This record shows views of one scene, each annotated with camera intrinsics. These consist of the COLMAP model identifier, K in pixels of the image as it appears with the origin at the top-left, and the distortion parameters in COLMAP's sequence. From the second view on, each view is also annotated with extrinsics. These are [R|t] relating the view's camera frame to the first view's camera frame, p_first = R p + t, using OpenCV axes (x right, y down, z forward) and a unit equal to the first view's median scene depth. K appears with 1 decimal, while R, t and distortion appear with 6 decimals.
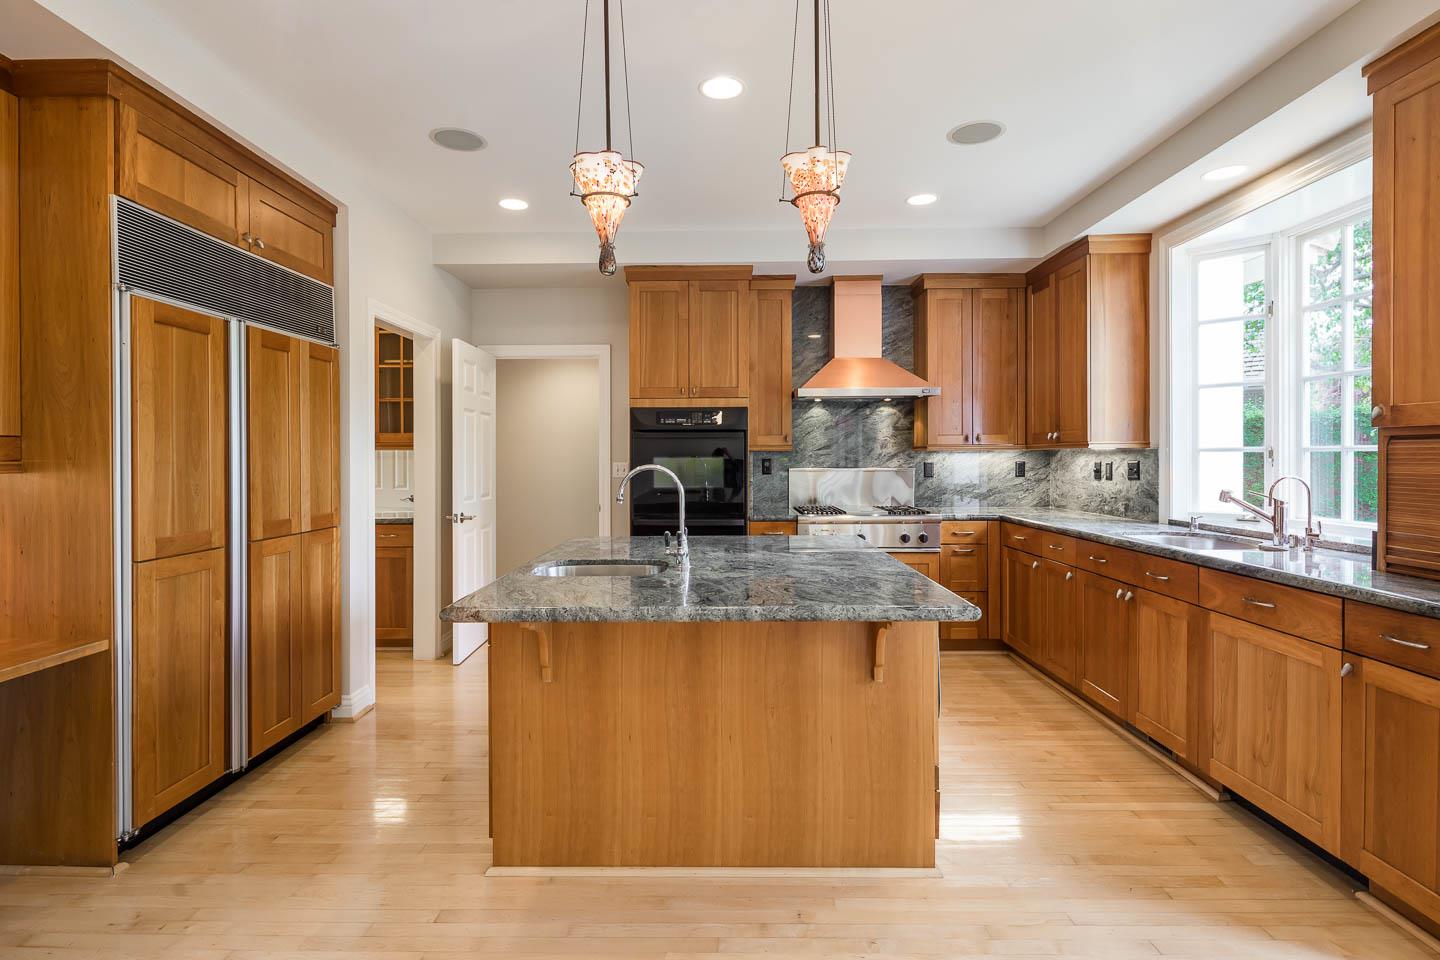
lens RADIAL K [[705.5, 0, 718.2], [0, 705.5, 468.9], [0, 0, 1]] dist [0.001242, -0.001123]
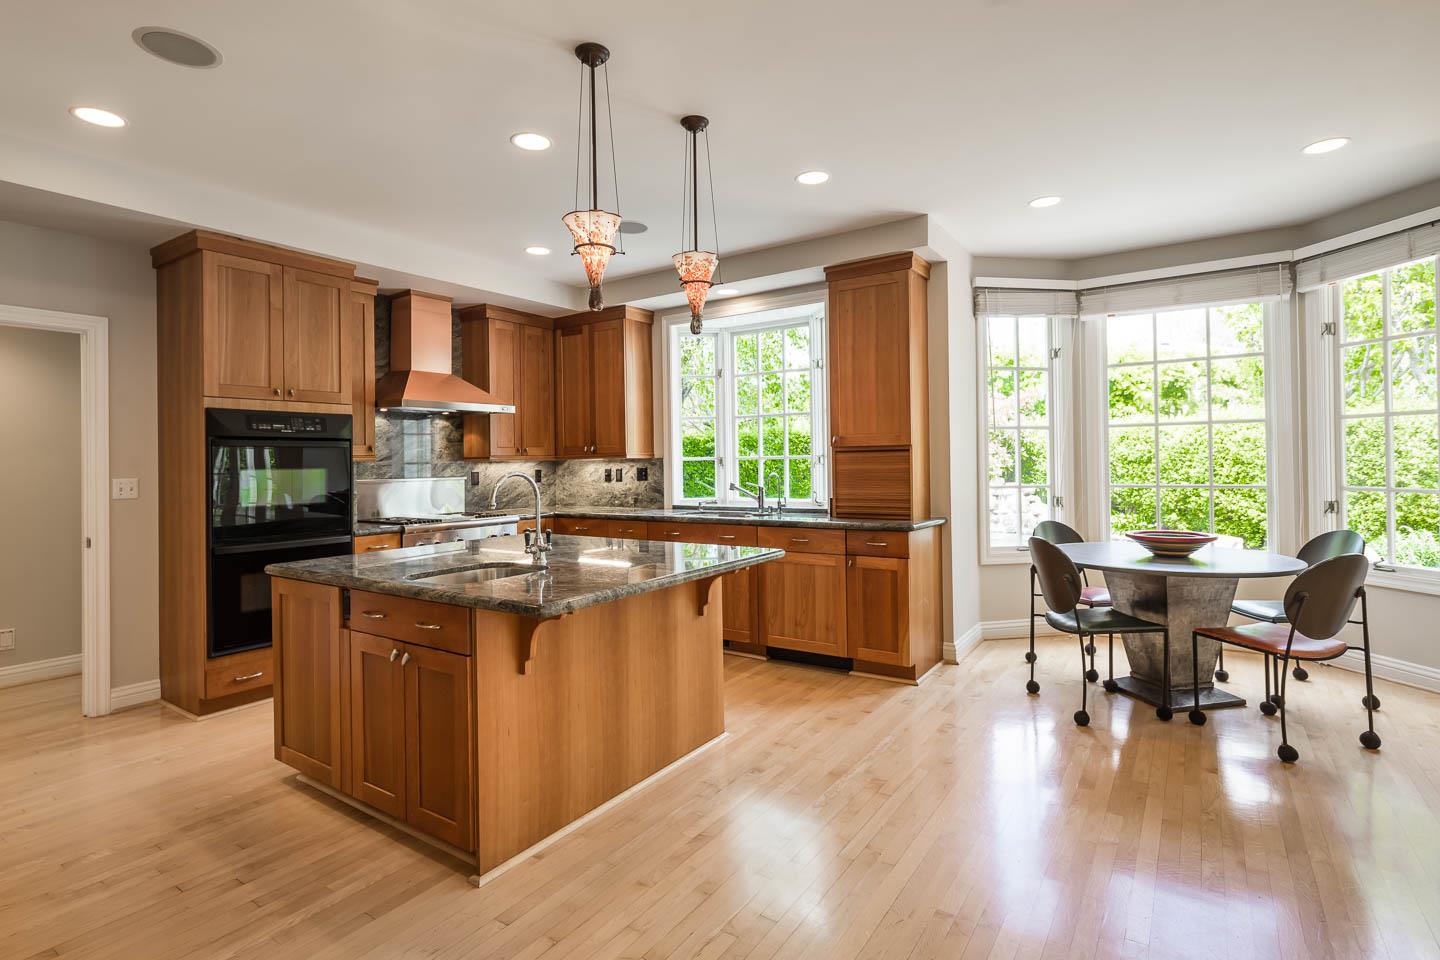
lens RADIAL K [[705.5, 0, 723.4], [0, 705.5, 469.5], [0, 0, 1]] dist [0.001242, -0.001123]
pose [[0.547679, -0.013976, 0.836572, -0.506288], [0.028490, 0.999592, -0.001953, 0.000932], [-0.836204, 0.024904, 0.547854, 0.081714]]
